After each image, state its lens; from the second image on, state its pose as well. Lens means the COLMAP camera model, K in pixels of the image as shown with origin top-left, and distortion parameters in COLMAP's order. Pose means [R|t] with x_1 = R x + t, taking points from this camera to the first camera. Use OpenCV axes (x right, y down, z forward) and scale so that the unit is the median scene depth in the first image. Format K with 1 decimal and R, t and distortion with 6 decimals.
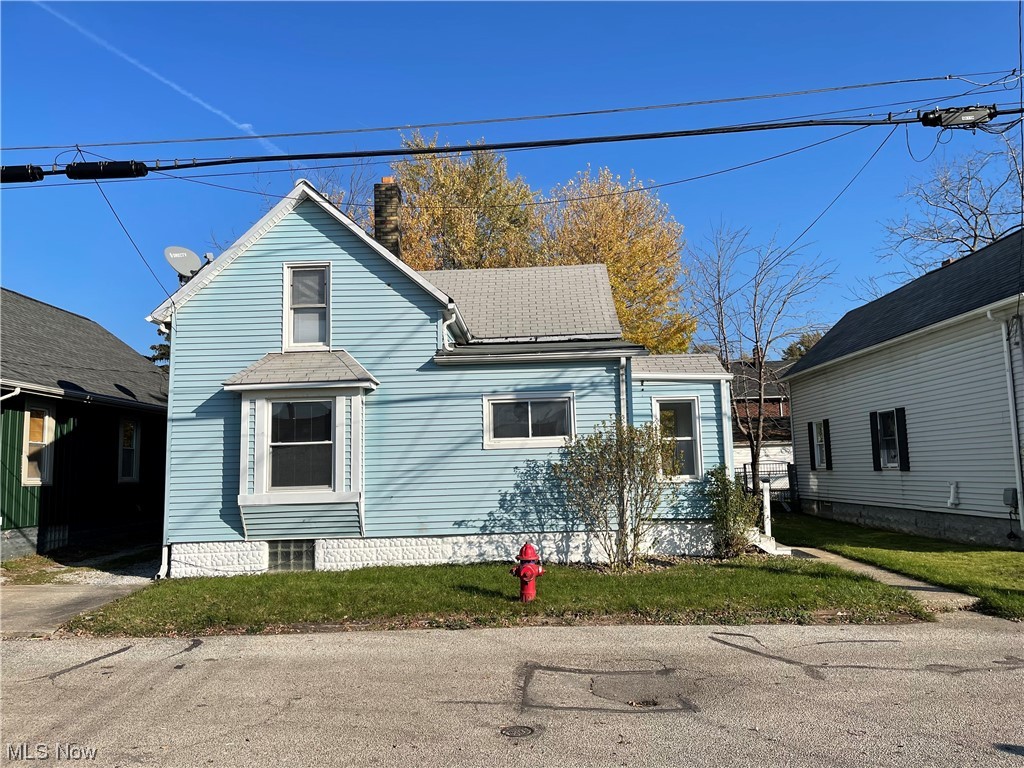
lens RADIAL K [[767.8, 0, 515.3], [0, 767.8, 378.9], [0, 0, 1]] dist [0.066156, -0.081023]
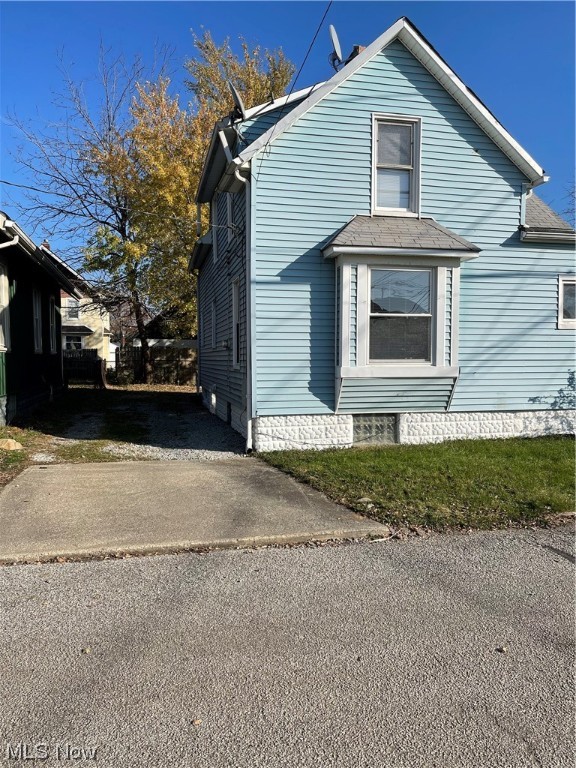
lens RADIAL K [[575.9, 0, 288.3], [0, 575.9, 389.9], [0, 0, 1]] dist [0.066156, -0.081023]
pose [[0.969266, 0.013380, 0.245651, -0.580104], [-0.055361, 0.984772, 0.164802, 0.063995], [-0.239705, -0.173336, 0.955246, 0.331900]]
